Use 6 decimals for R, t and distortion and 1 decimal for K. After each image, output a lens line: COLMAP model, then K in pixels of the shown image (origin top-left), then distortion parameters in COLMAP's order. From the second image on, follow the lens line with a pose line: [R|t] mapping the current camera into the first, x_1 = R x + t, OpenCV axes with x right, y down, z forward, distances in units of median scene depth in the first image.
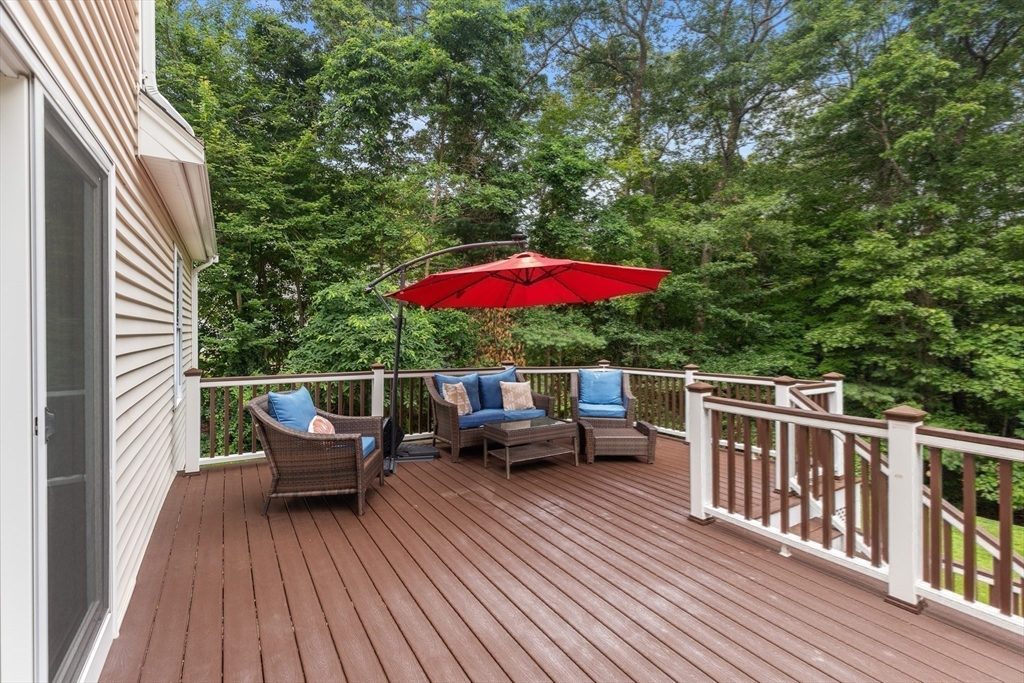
lens RADIAL K [[467.1, 0, 510.8], [0, 467.1, 337.5], [0, 0, 1]] dist [0.002540, 0.001887]
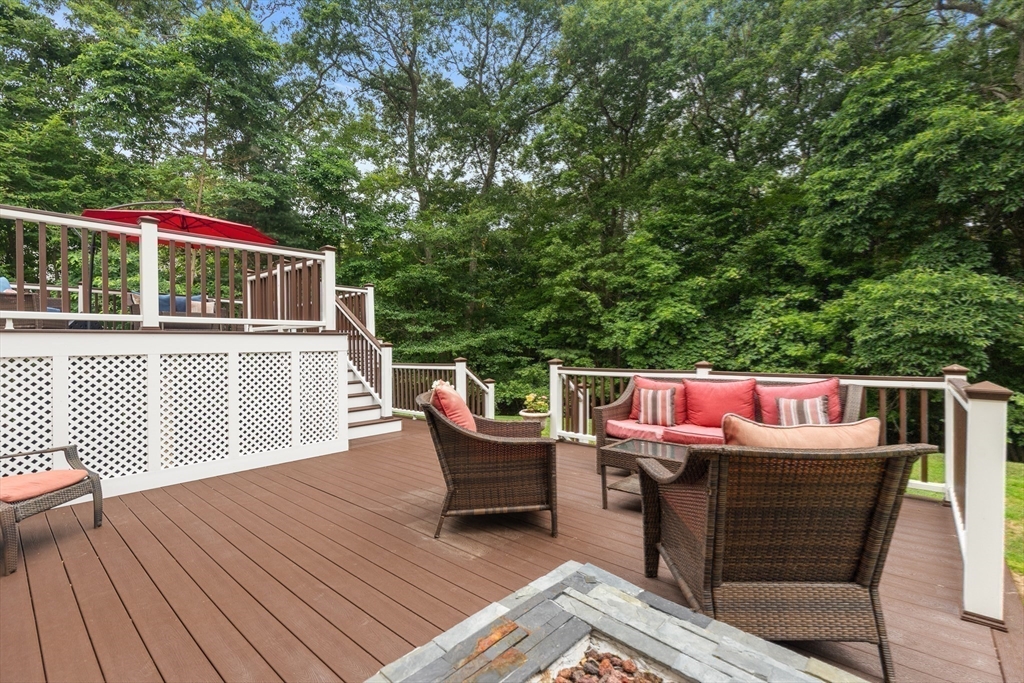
lens RADIAL K [[467.1, 0, 518.6], [0, 467.1, 342.9], [0, 0, 1]] dist [0.002540, 0.001887]
pose [[0.953223, -0.011462, 0.302051, 0.240779], [0.017935, 0.999665, -0.018664, 0.124651], [-0.301735, 0.023208, 0.953109, -0.343648]]
